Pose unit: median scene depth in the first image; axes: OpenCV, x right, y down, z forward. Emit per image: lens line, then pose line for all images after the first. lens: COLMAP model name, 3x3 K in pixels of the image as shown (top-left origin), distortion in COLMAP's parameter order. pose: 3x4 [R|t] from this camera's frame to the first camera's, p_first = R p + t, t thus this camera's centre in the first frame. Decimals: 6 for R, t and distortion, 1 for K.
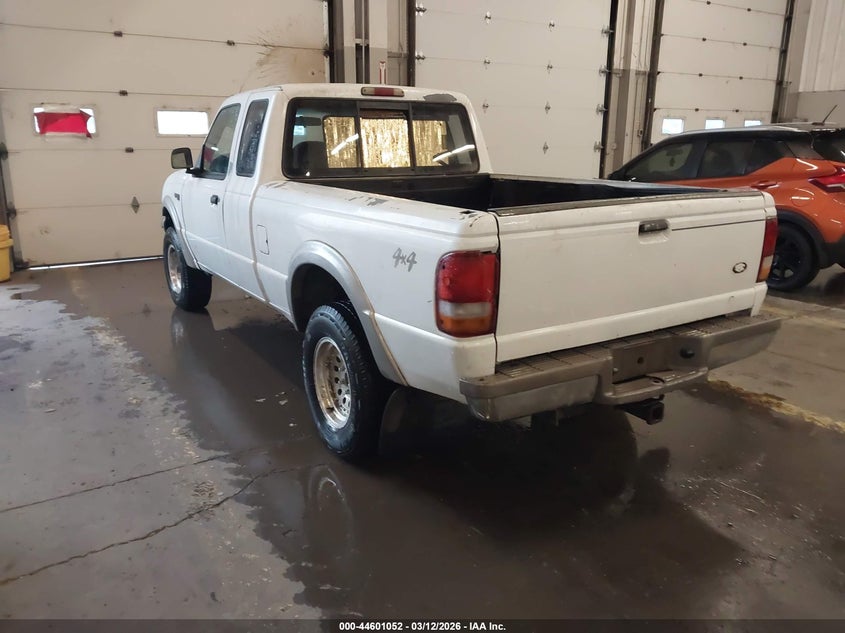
lens RADIAL K [[675.7, 0, 422.5], [0, 675.7, 316.5], [0, 0, 1]] dist [0.016251, 0.006538]
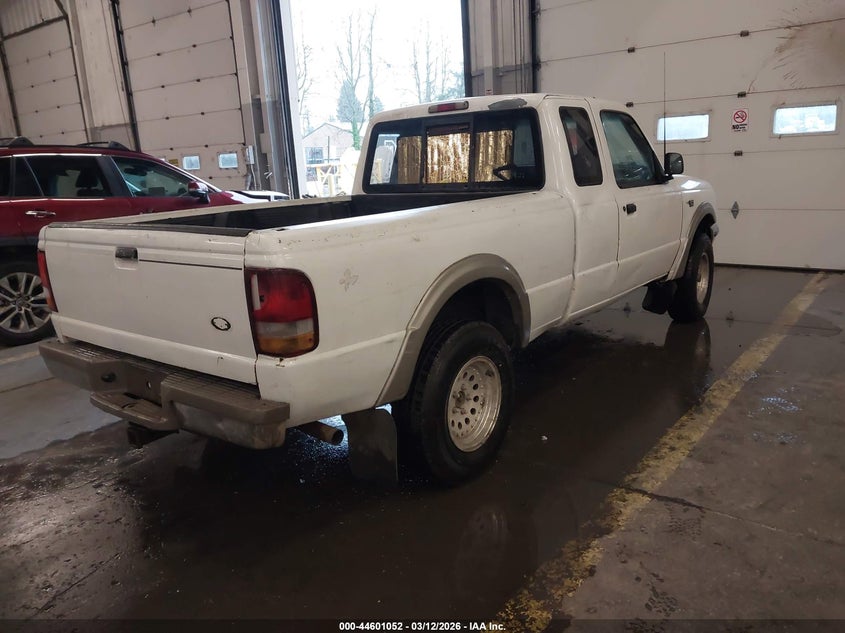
lens RADIAL K [[675.5, 0, 422.5], [0, 675.5, 316.5], [0, 0, 1]] dist [0.007148, -0.002234]
pose [[0.333780, 0.196708, -0.921899, 0.861500], [-0.190963, 0.971817, 0.138220, -0.158500], [0.923106, 0.129913, 0.361937, 0.627834]]
